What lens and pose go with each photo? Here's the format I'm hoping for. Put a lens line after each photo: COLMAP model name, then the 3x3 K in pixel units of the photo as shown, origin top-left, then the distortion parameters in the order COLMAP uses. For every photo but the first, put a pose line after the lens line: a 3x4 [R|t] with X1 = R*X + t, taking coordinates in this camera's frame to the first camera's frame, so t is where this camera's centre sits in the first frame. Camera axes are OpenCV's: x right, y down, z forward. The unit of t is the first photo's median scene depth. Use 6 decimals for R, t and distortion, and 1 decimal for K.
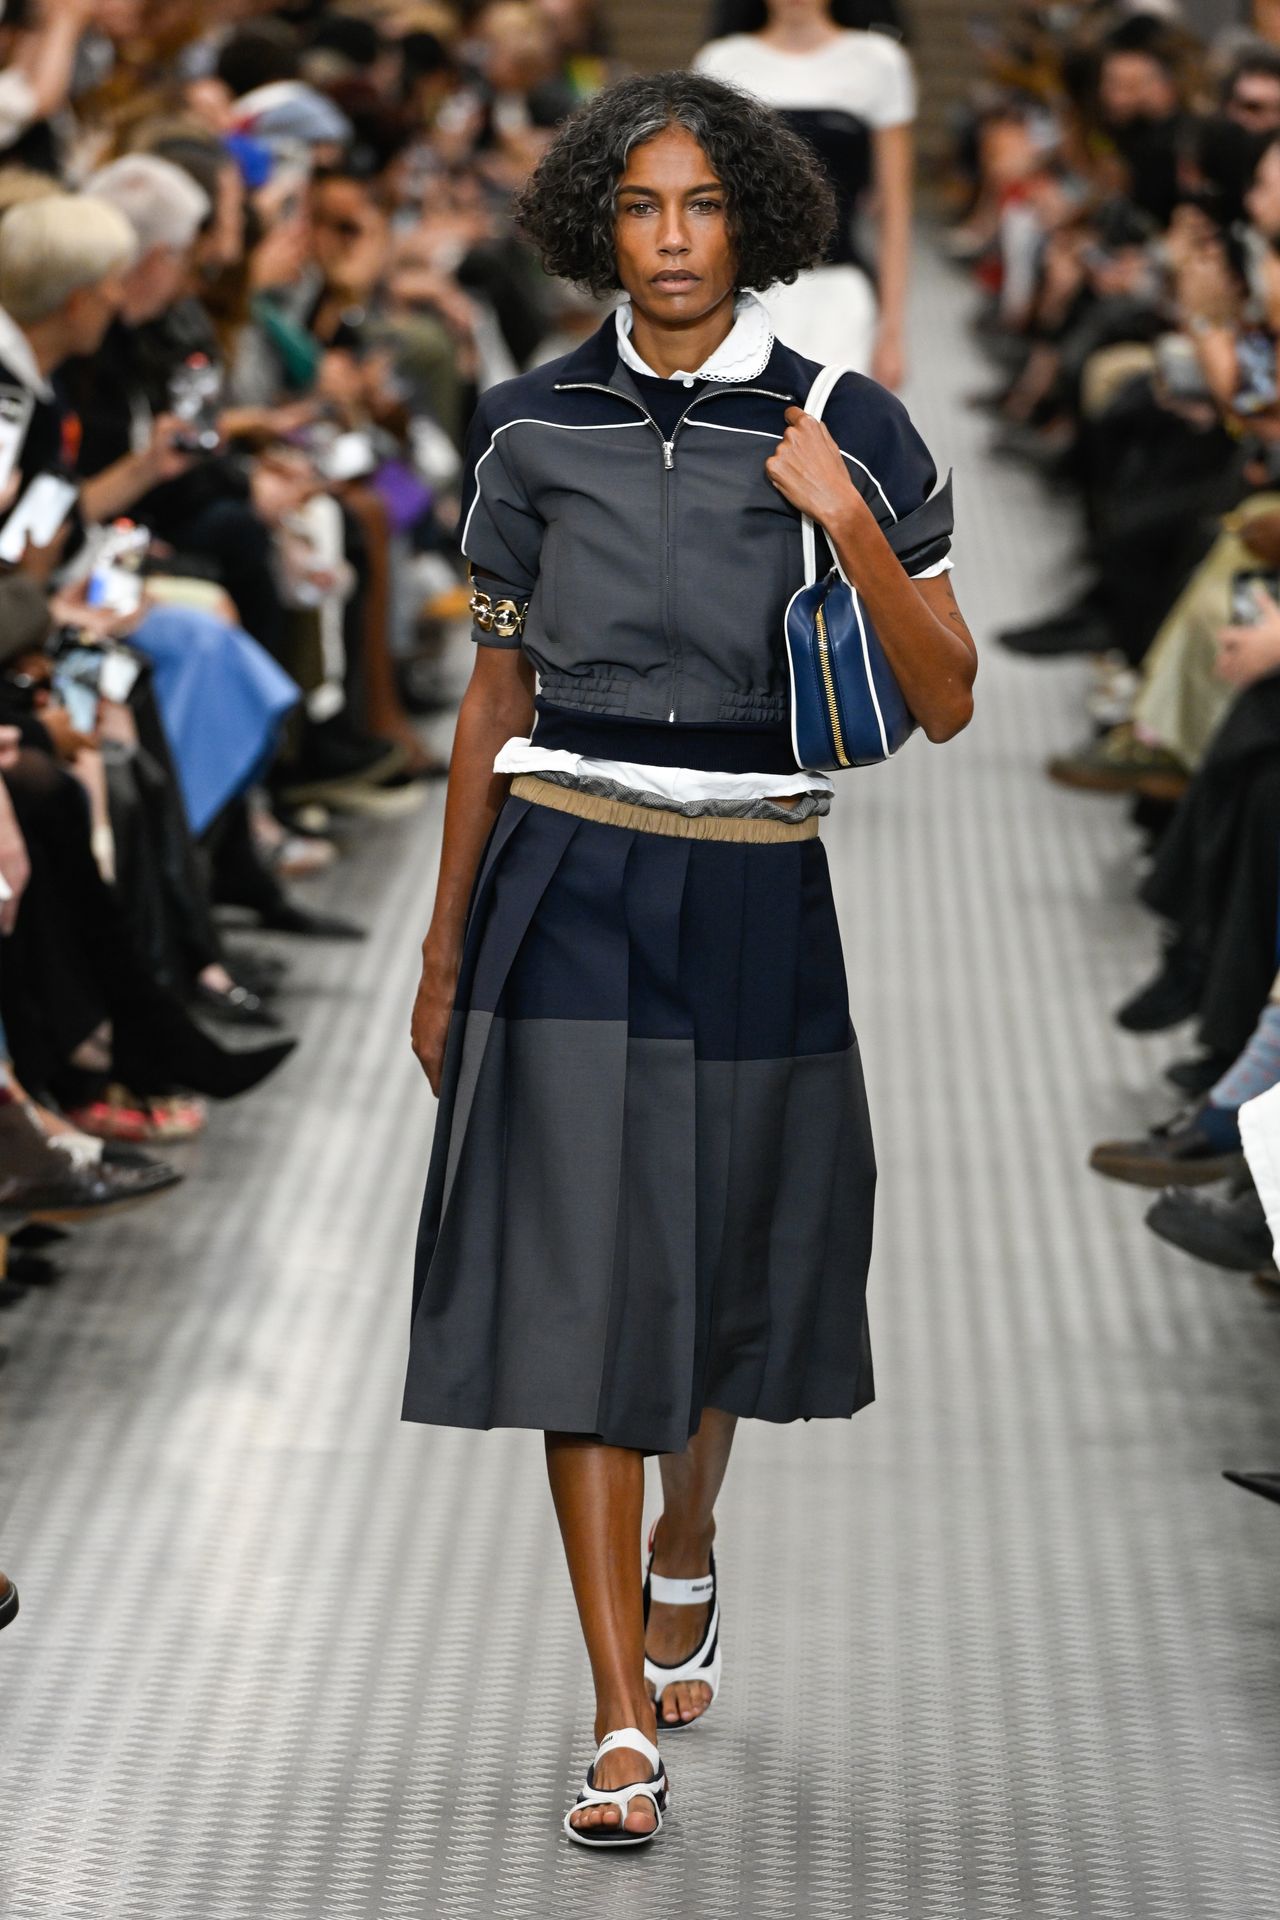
lens RADIAL K [[10908.0, 0, 645.6], [0, 10908.0, 960.0], [0, 0, 1]] dist [-0.508816, 0.000000]
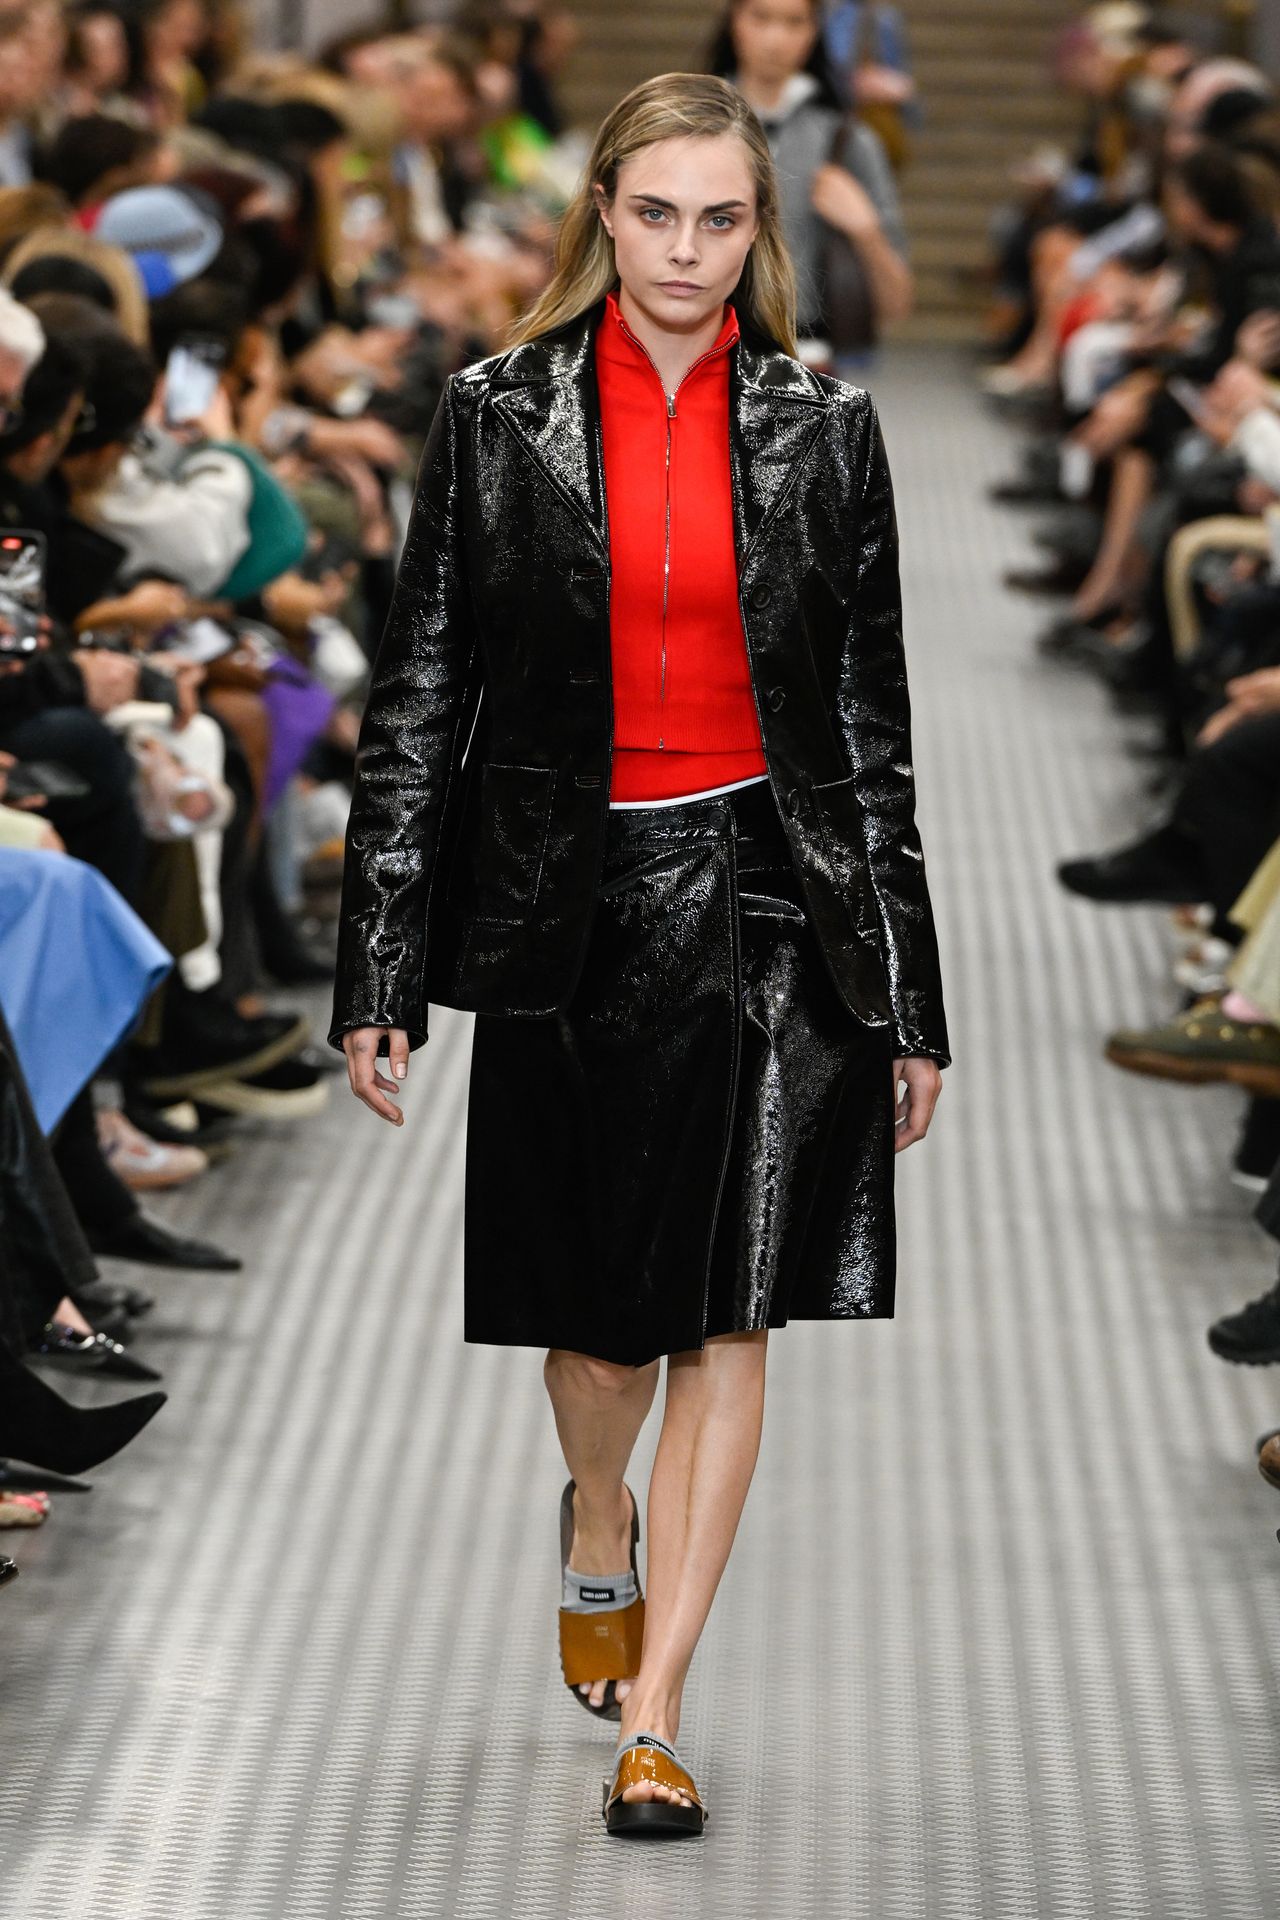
lens RADIAL K [[10908.0, 0, 644.0], [0, 10908.0, 958.2], [0, 0, 1]] dist [-0.508816, 0.000000]
pose [[0.999987, -0.004834, -0.001377, 0.003884], [0.004833, 0.999988, -0.001278, -0.023313], [0.001383, 0.001272, 0.999998, 0.216963]]
